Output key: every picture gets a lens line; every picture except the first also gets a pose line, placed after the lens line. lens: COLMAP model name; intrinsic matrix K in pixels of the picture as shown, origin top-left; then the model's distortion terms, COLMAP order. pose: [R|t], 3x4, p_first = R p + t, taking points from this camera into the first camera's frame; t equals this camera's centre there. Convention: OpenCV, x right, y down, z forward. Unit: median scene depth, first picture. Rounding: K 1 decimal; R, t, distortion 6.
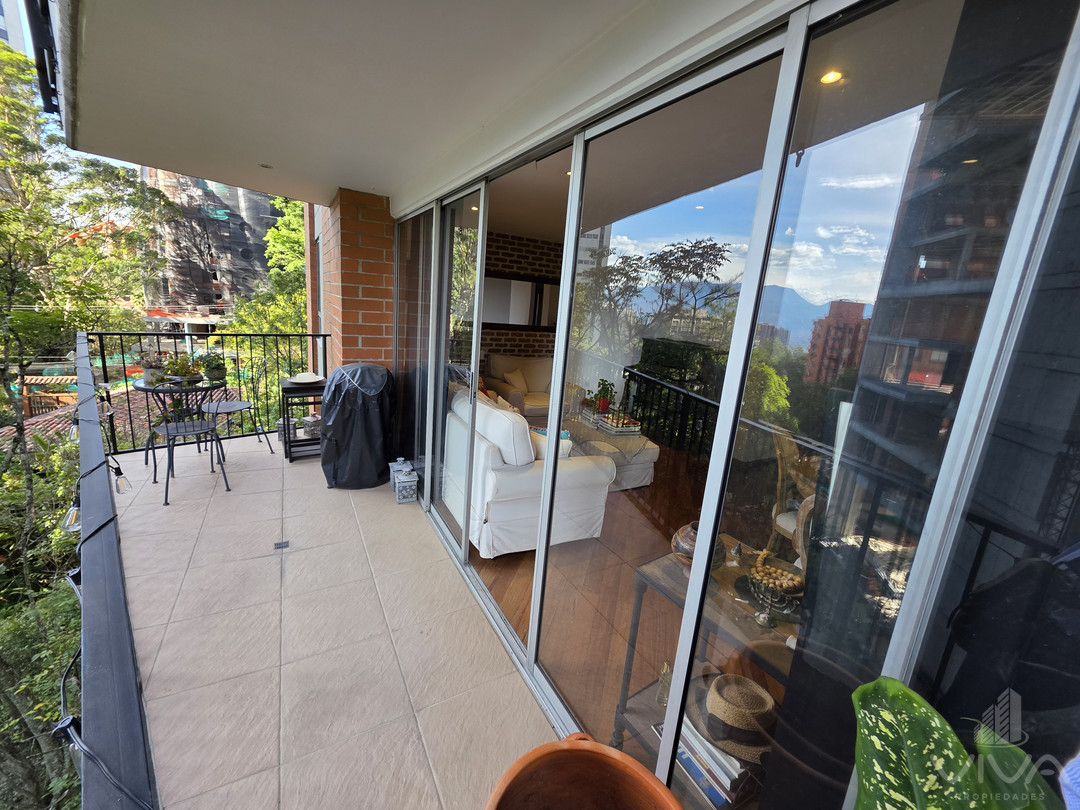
lens RADIAL K [[430.3, 0, 531.5], [0, 430.3, 390.9], [0, 0, 1]] dist [0.002247, 0.000060]
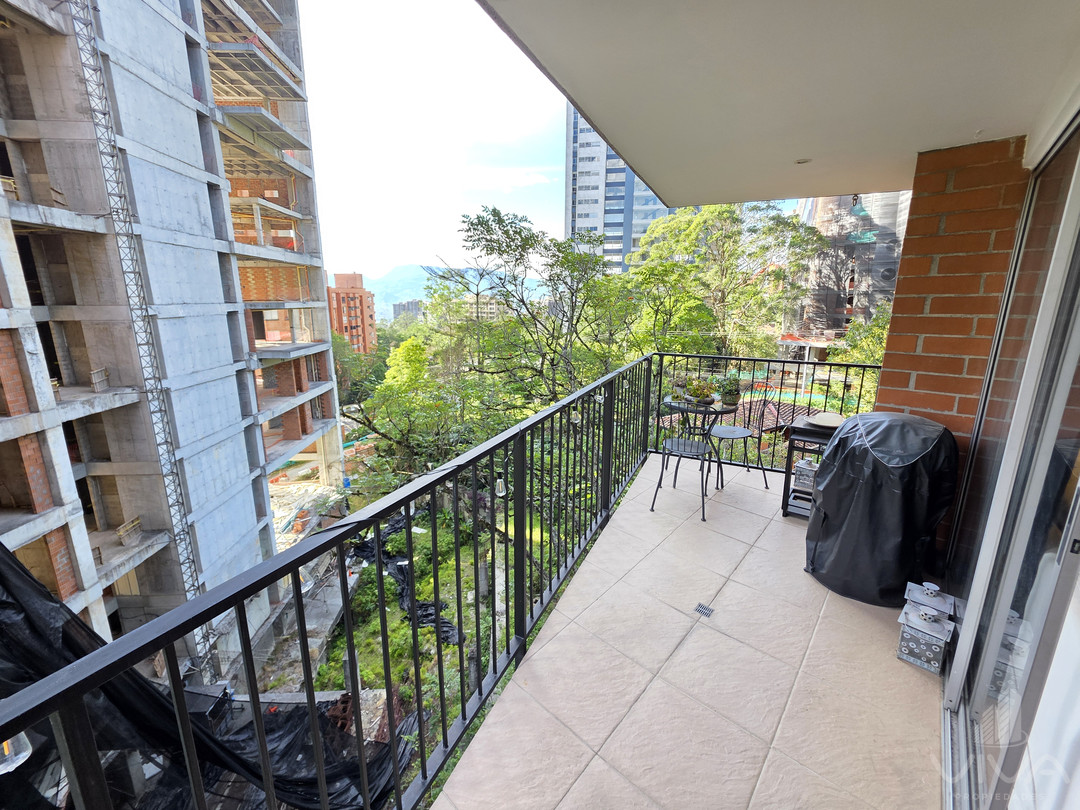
lens RADIAL K [[430.3, 0, 531.5], [0, 430.3, 390.9], [0, 0, 1]] dist [0.002247, 0.000060]
pose [[0.312319, 0.118154, -0.942601, 0.041164], [-0.169533, 0.983239, 0.067075, -0.044007], [0.934728, 0.138853, 0.327115, 0.240141]]
